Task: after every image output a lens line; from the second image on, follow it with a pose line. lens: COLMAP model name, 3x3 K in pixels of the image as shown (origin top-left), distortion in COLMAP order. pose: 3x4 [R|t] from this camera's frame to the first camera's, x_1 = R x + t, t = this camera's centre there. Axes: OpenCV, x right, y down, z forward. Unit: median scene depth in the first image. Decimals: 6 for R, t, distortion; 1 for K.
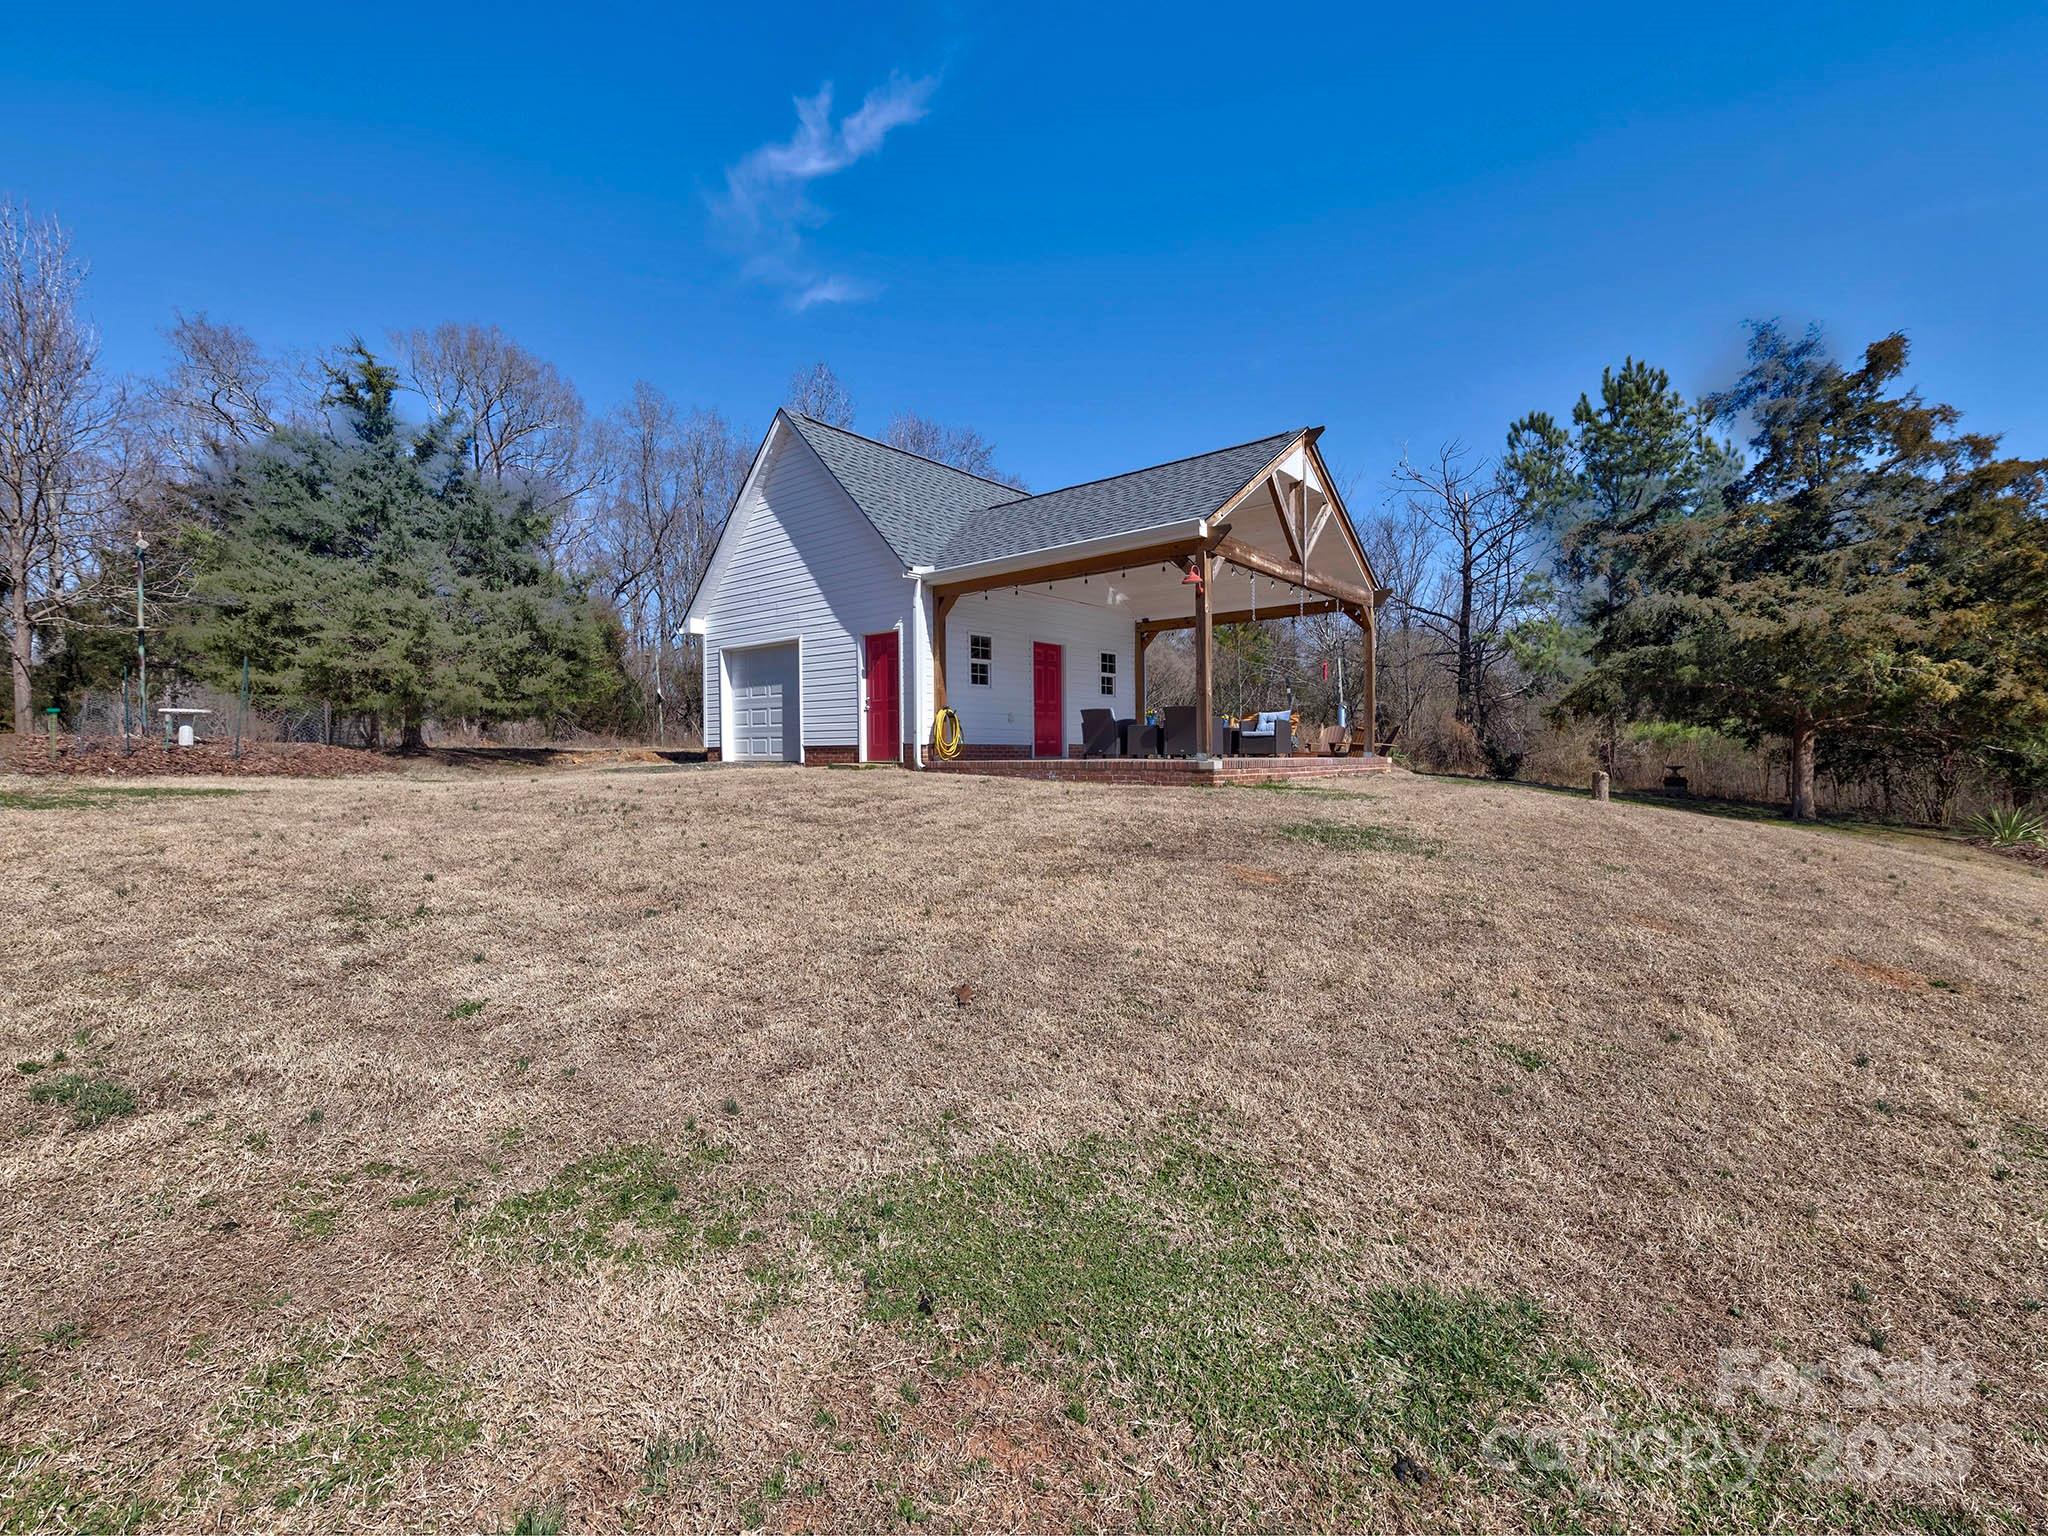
lens RADIAL K [[868.6, 0, 1024.0], [0, 868.6, 758.4], [0, 0, 1]] dist [0.000684, -0.001601]
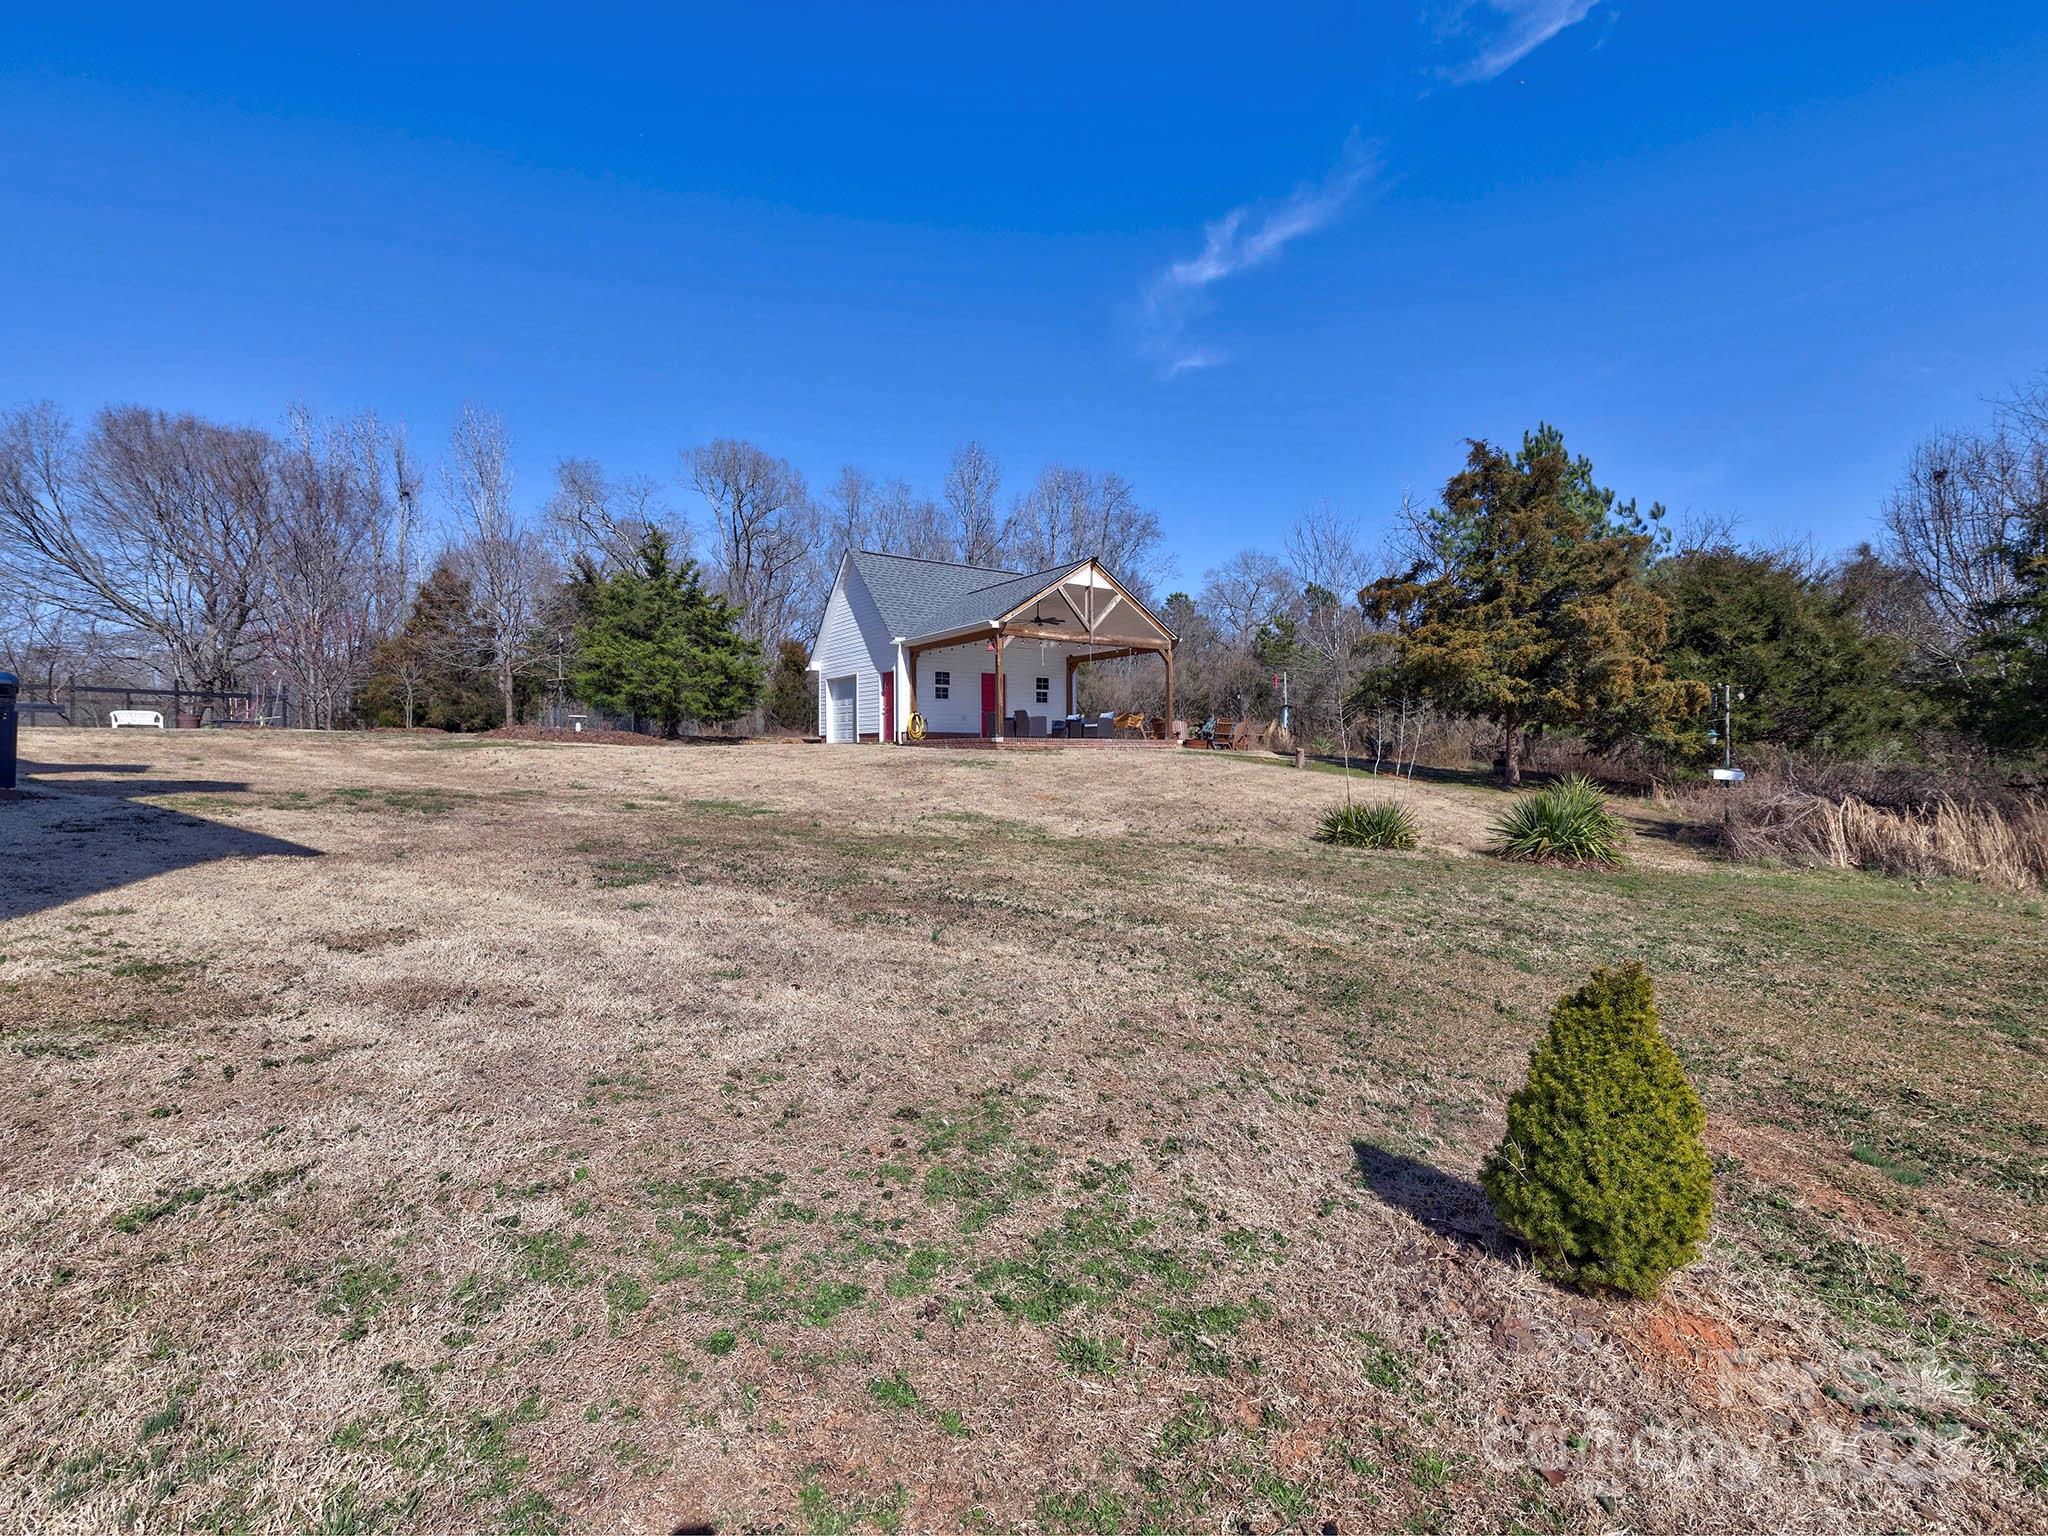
lens RADIAL K [[868.6, 0, 1022.5], [0, 868.6, 759.0], [0, 0, 1]] dist [0.000684, -0.001601]
pose [[0.963952, 0.007665, -0.265967, 0.583393], [-0.008053, 0.999968, -0.000367, 0.038537], [0.265955, 0.002496, 0.963982, -0.684377]]
